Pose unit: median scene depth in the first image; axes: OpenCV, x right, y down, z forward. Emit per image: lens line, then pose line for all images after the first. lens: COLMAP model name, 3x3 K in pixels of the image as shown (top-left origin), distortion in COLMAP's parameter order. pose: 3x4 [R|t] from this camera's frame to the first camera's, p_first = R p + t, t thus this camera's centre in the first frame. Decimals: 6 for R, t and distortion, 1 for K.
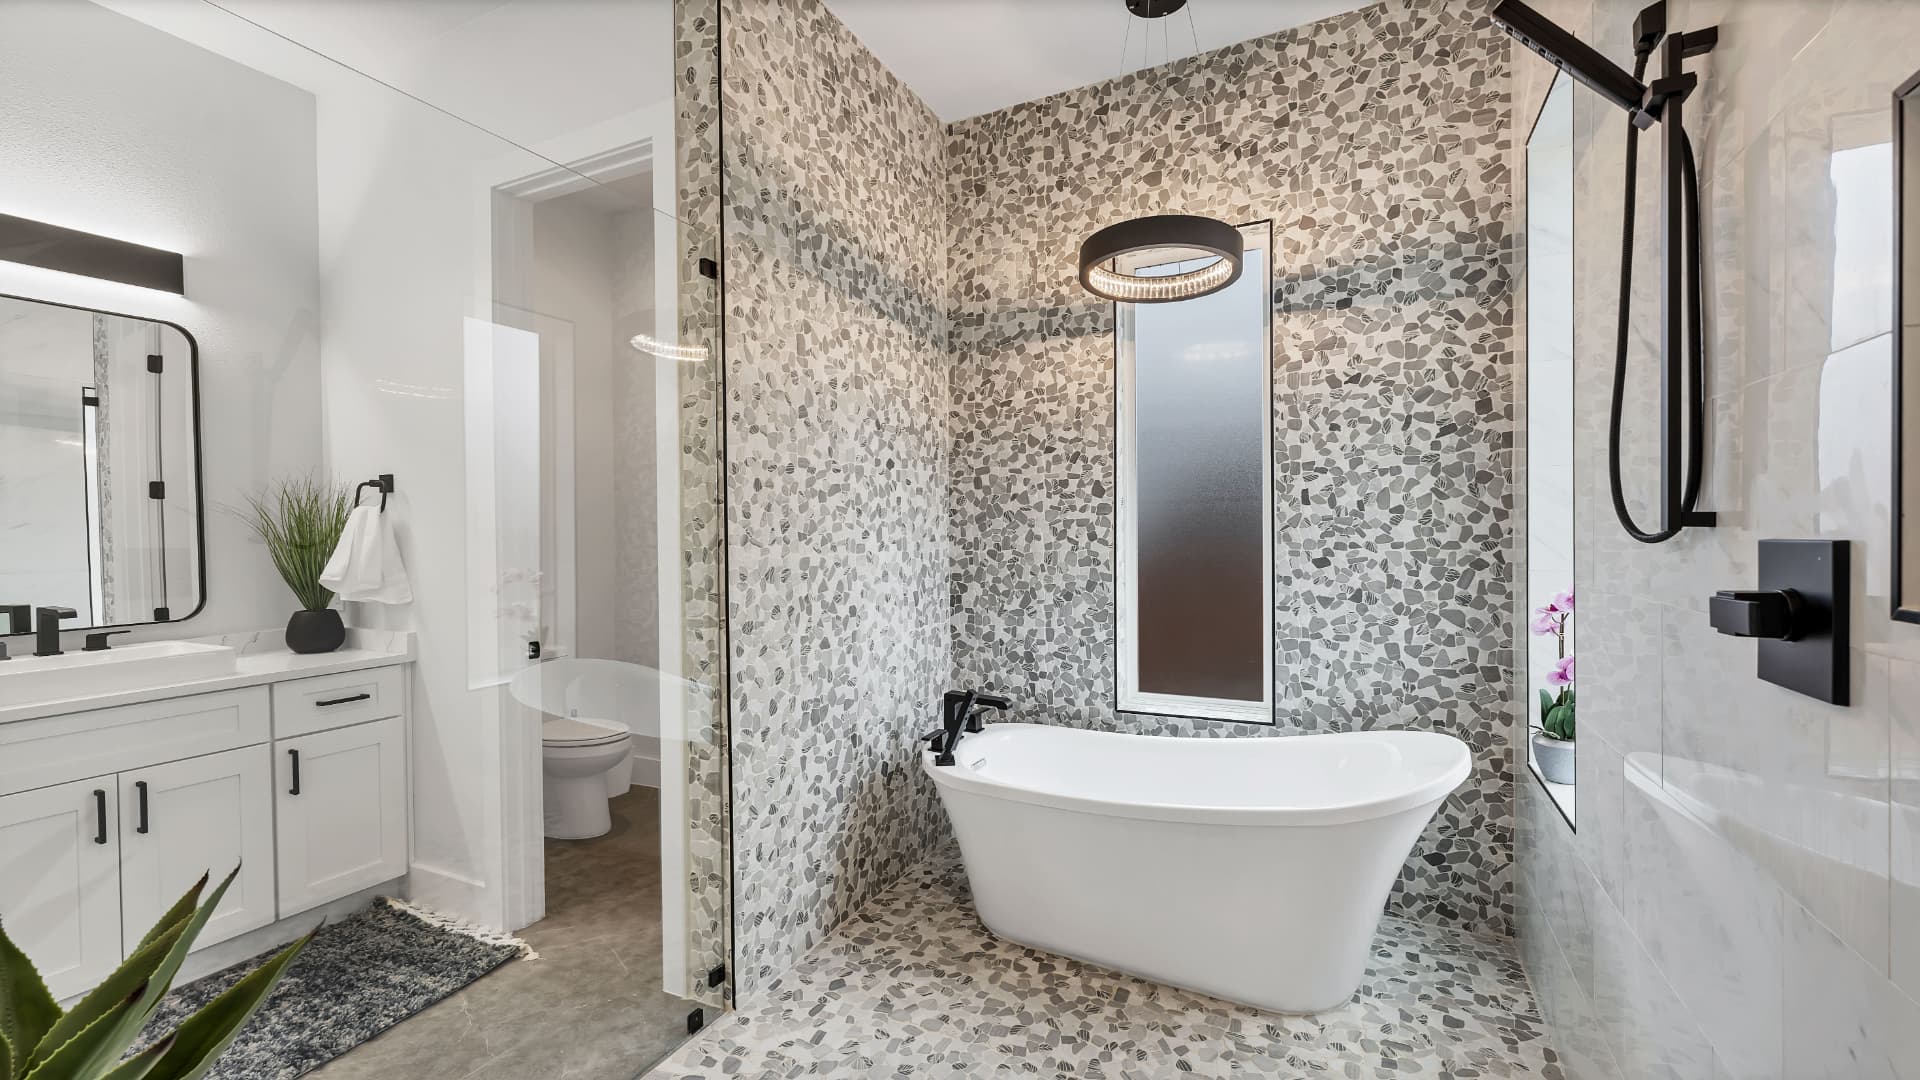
lens RADIAL K [[794.6, 0, 961.6], [0, 794.6, 538.1], [0, 0, 1]] dist [-0.001029, 0.000112]
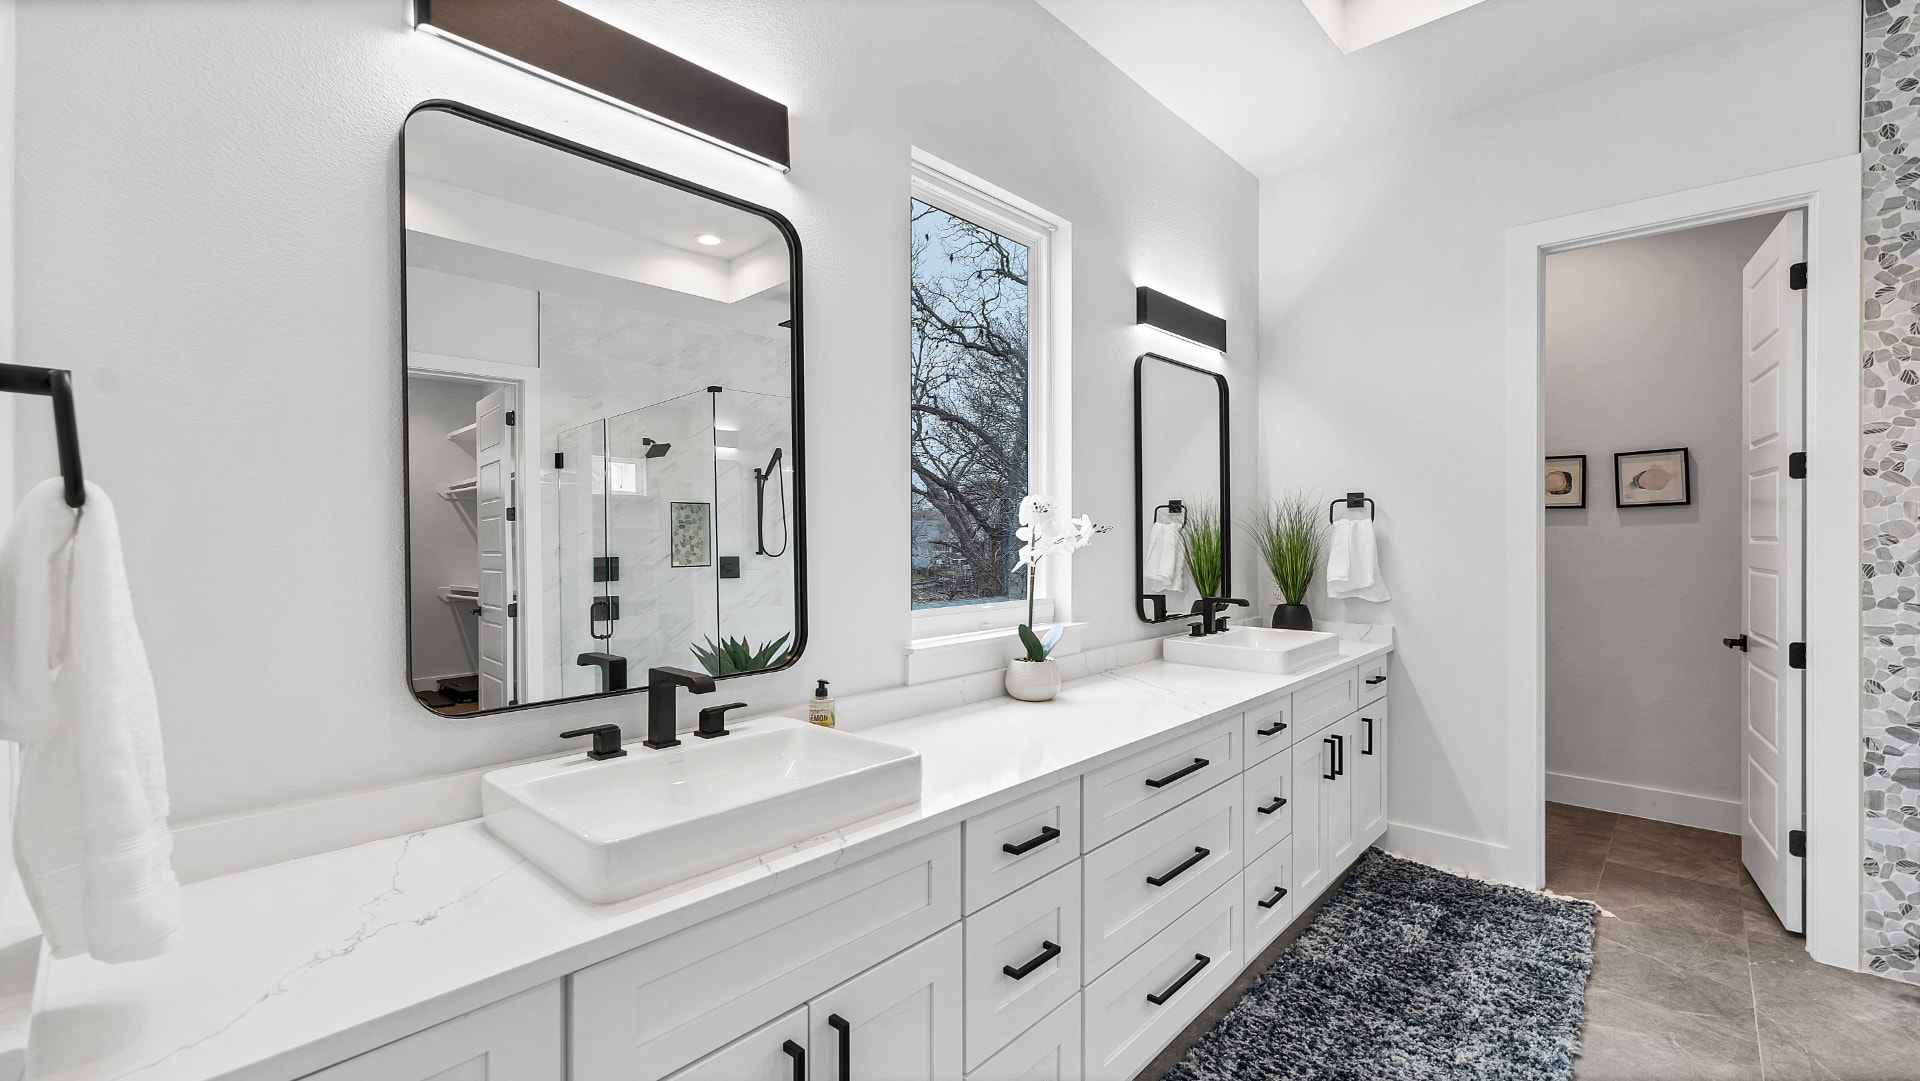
lens RADIAL K [[794.6, 0, 958.9], [0, 794.6, 541.8], [0, 0, 1]] dist [-0.001029, 0.000112]
pose [[0.958394, 0.009882, -0.285278, -1.232499], [-0.011301, 0.999931, -0.003329, 0.003535], [0.285226, 0.006415, 0.958439, -0.408725]]
